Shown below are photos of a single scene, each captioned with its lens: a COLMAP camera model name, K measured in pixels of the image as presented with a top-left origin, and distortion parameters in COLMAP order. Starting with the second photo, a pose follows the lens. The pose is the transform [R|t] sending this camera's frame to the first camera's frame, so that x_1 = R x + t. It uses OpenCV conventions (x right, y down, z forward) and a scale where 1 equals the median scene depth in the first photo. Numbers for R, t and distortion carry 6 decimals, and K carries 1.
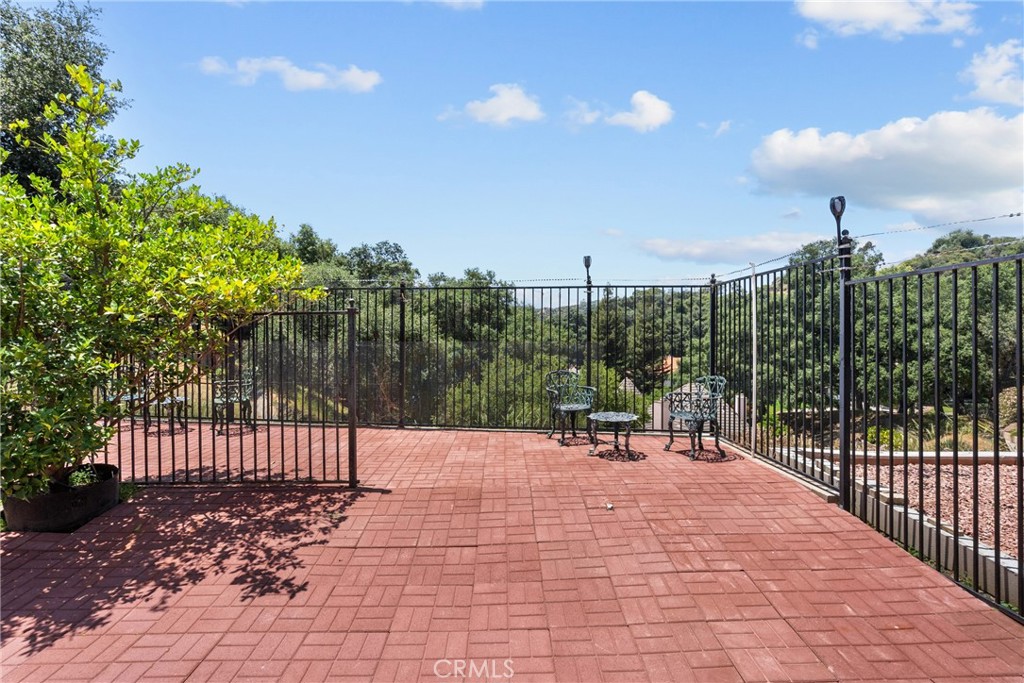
lens RADIAL K [[466.2, 0, 517.2], [0, 466.2, 337.7], [0, 0, 1]] dist [-0.001764, 0.000536]
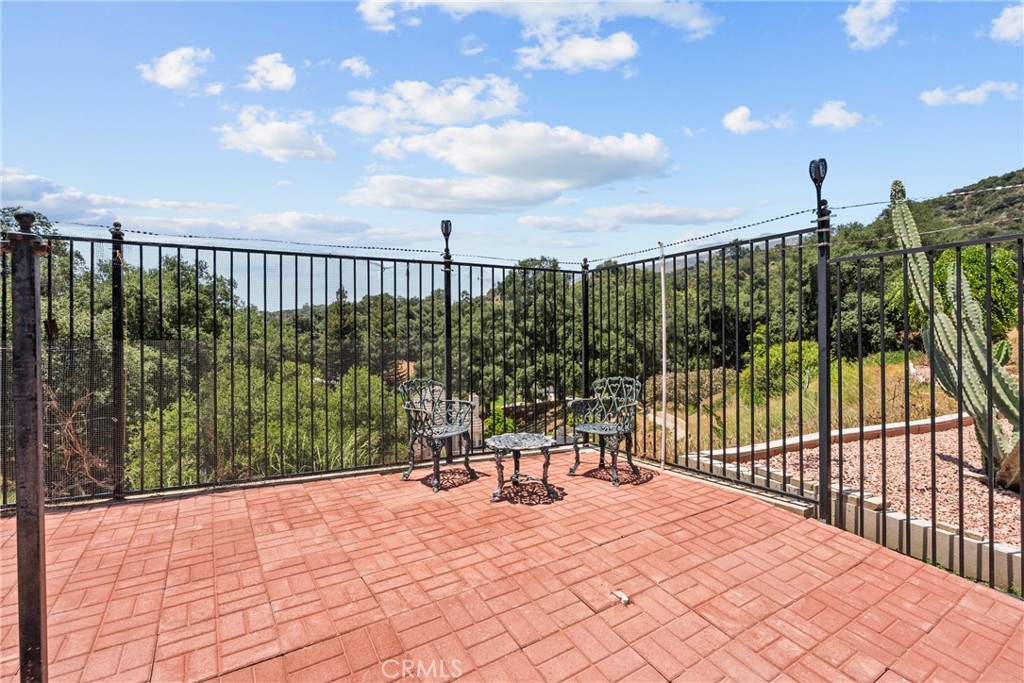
lens RADIAL K [[466.2, 0, 503.3], [0, 466.2, 340.3], [0, 0, 1]] dist [-0.001764, 0.000536]
pose [[0.860155, -0.006310, 0.509994, -0.240547], [0.009561, 0.999947, -0.003754, 0.025655], [-0.509943, 0.008105, 0.860170, 0.540036]]
